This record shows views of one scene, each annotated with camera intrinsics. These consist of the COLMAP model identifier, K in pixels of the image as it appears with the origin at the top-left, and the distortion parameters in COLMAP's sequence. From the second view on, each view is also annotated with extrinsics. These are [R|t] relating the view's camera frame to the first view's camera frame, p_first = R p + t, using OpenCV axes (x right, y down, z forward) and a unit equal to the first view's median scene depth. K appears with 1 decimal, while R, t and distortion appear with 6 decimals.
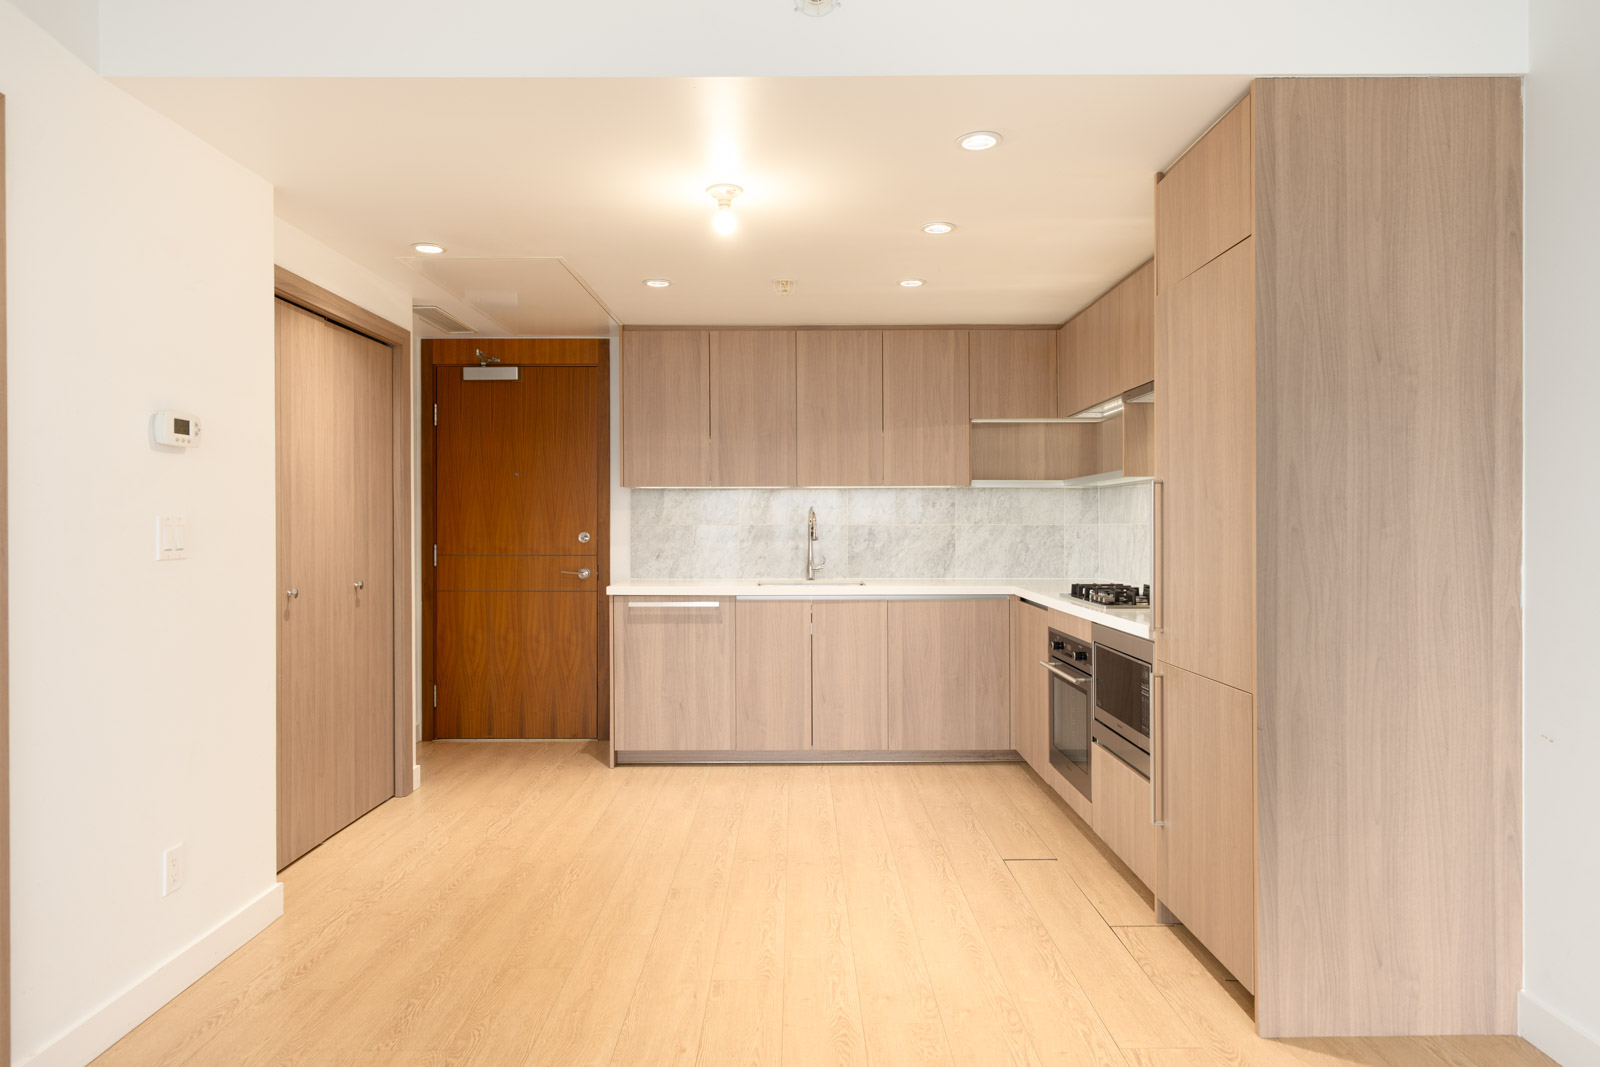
lens RADIAL K [[945.2, 0, 799.7], [0, 945.2, 524.7], [0, 0, 1]] dist [-0.001150, 0.001282]
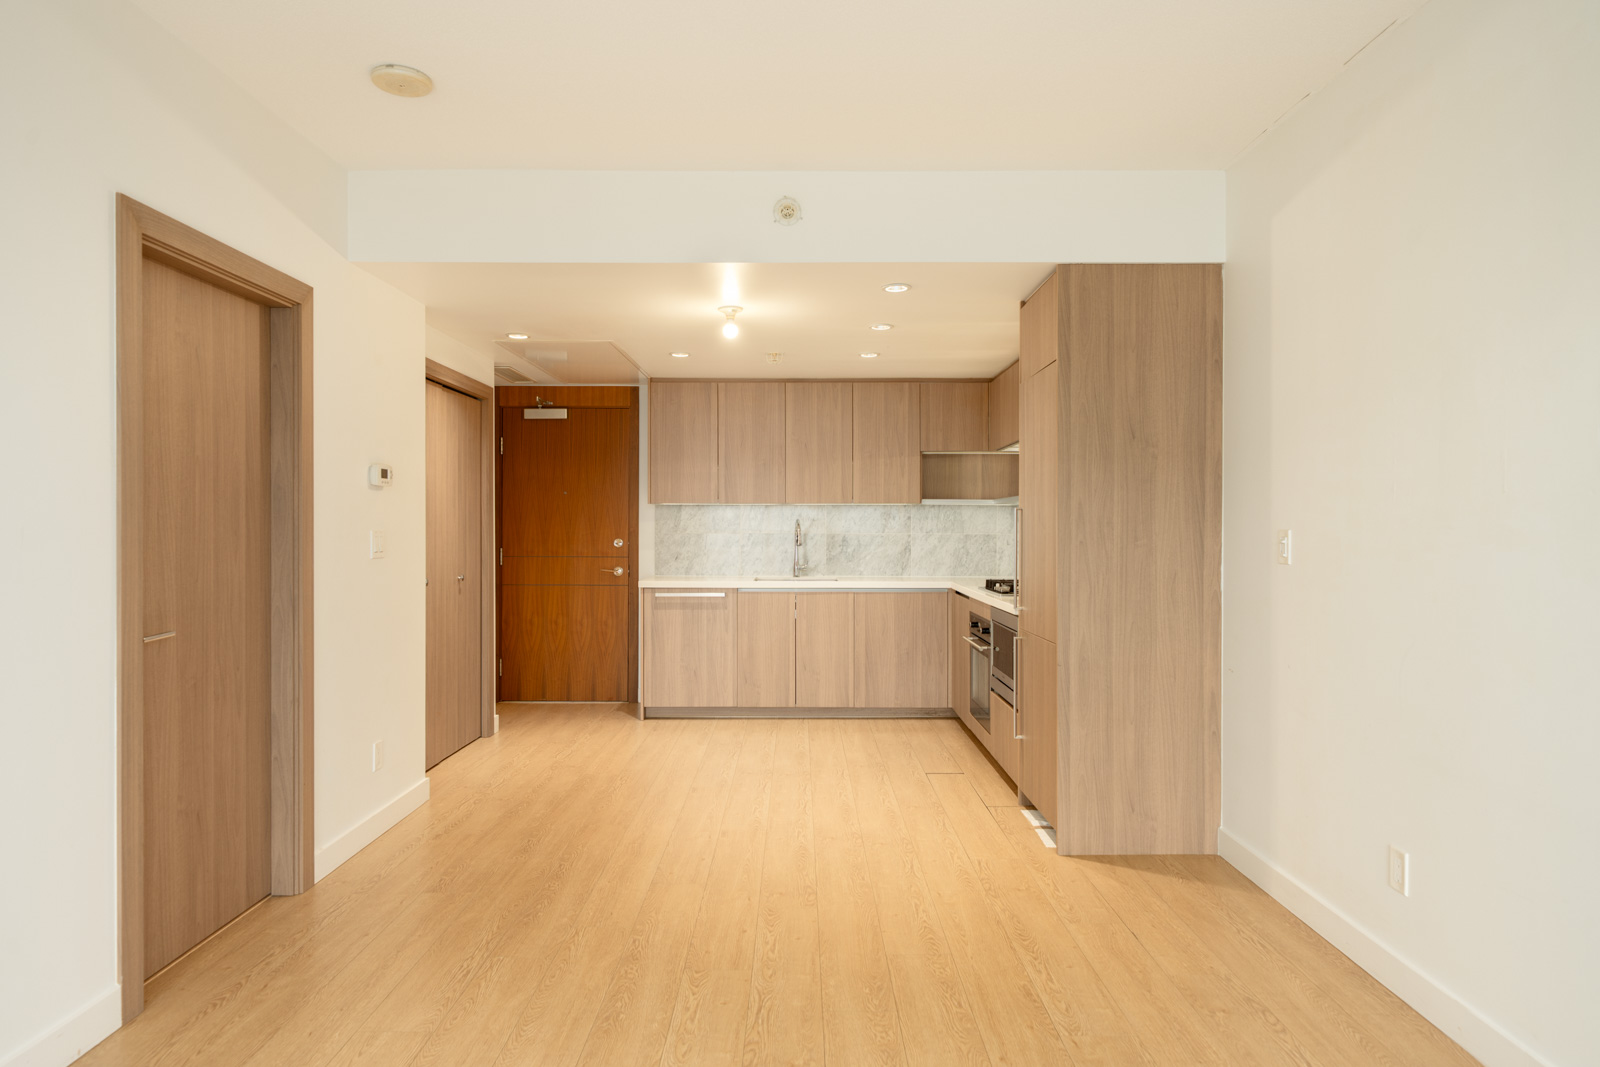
lens RADIAL K [[935.9, 0, 799.9], [0, 935.9, 528.4], [0, 0, 1]] dist [0.001734, 0.000631]
pose [[0.999989, 0.003890, -0.002698, 0.021400], [-0.003889, 0.999992, 0.000448, -0.008367], [0.002700, -0.000438, 0.999996, -0.289373]]
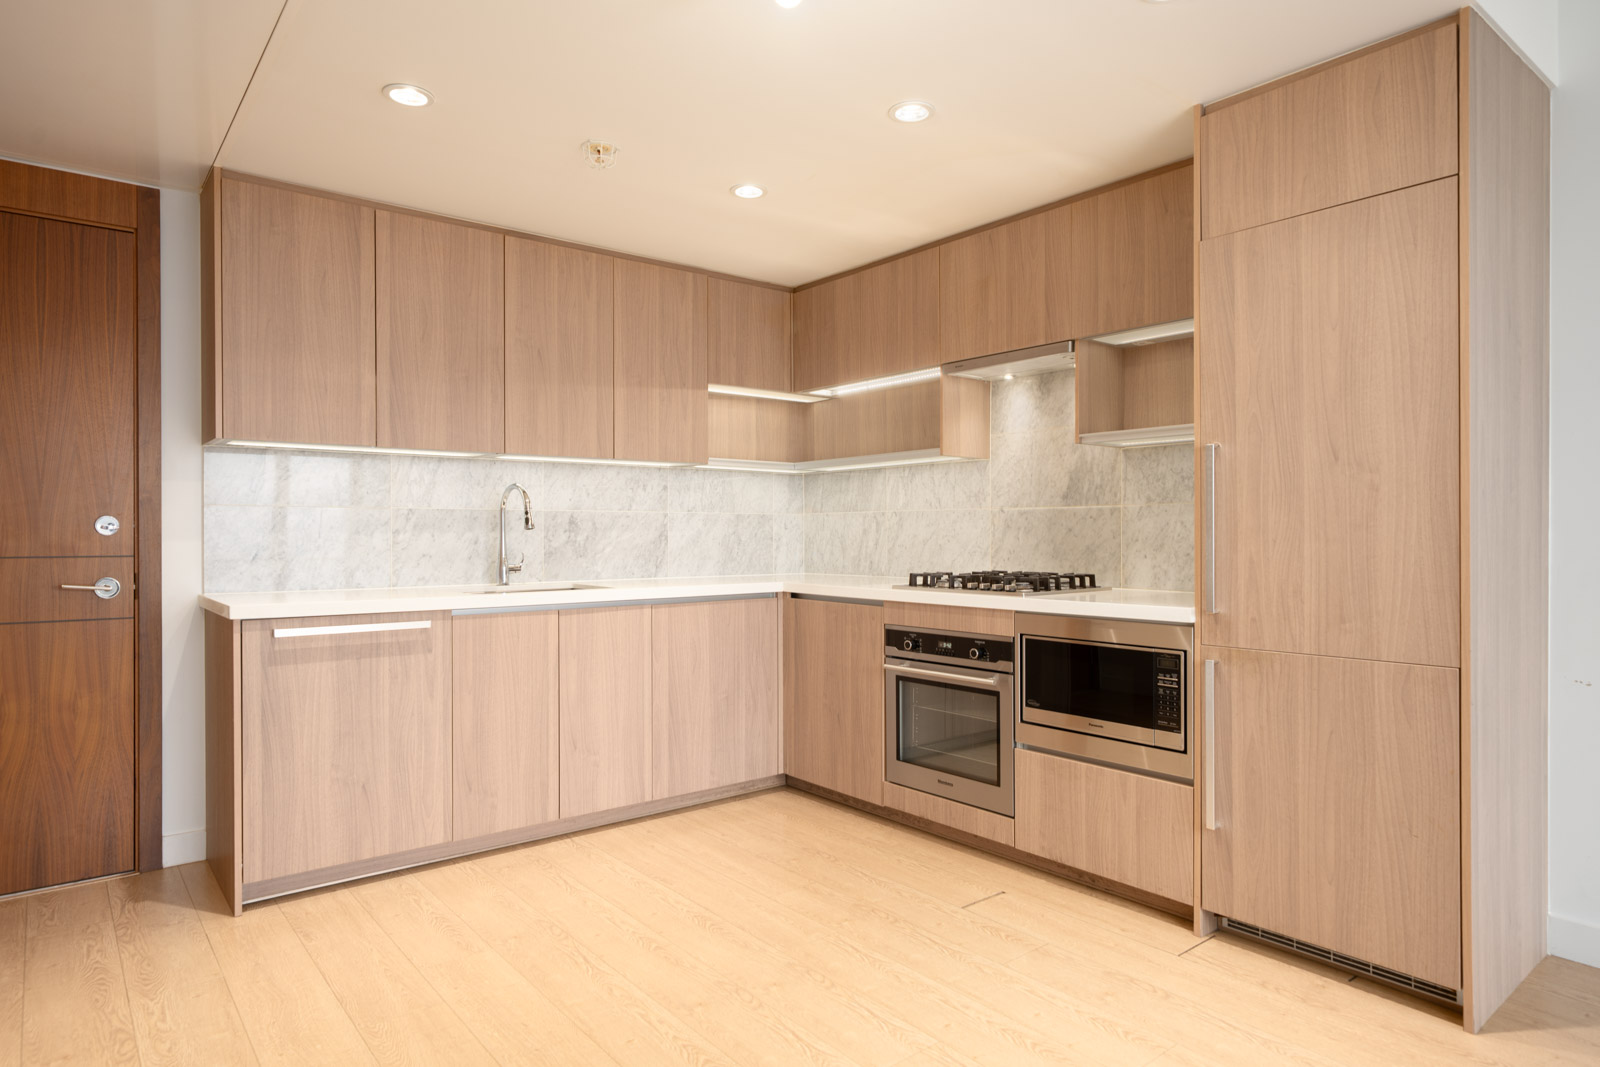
lens RADIAL K [[936.8, 0, 799.6], [0, 936.8, 536.5], [0, 0, 1]] dist [0.001281, 0.001018]
pose [[0.778882, -0.001747, 0.627169, -0.291288], [0.001423, 0.999998, 0.001017, 0.022924], [-0.627169, 0.000100, 0.778883, 0.330162]]
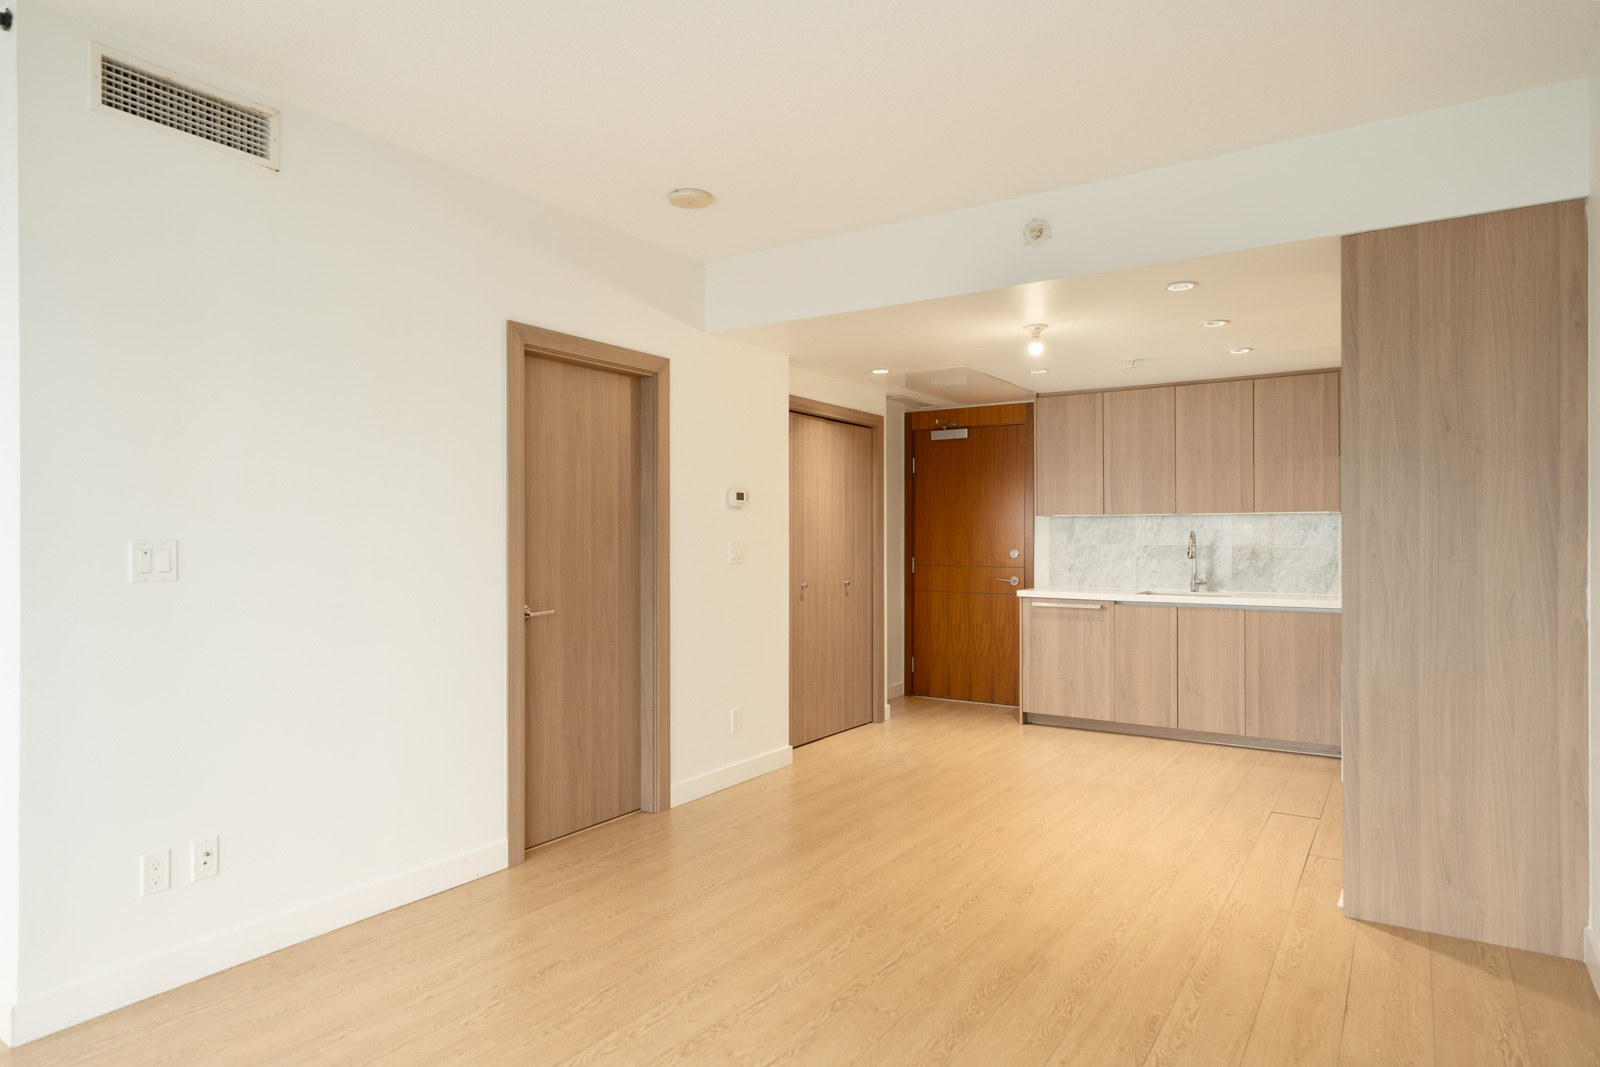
lens RADIAL K [[933.3, 0, 796.2], [0, 933.3, 534.8], [0, 0, 1]] dist [-0.000377, 0.000787]
pose [[0.831482, 0.000356, -0.555551, 0.275683], [-0.002663, 0.999991, -0.003344, -0.009000], [0.555545, 0.004260, 0.831476, -0.290956]]
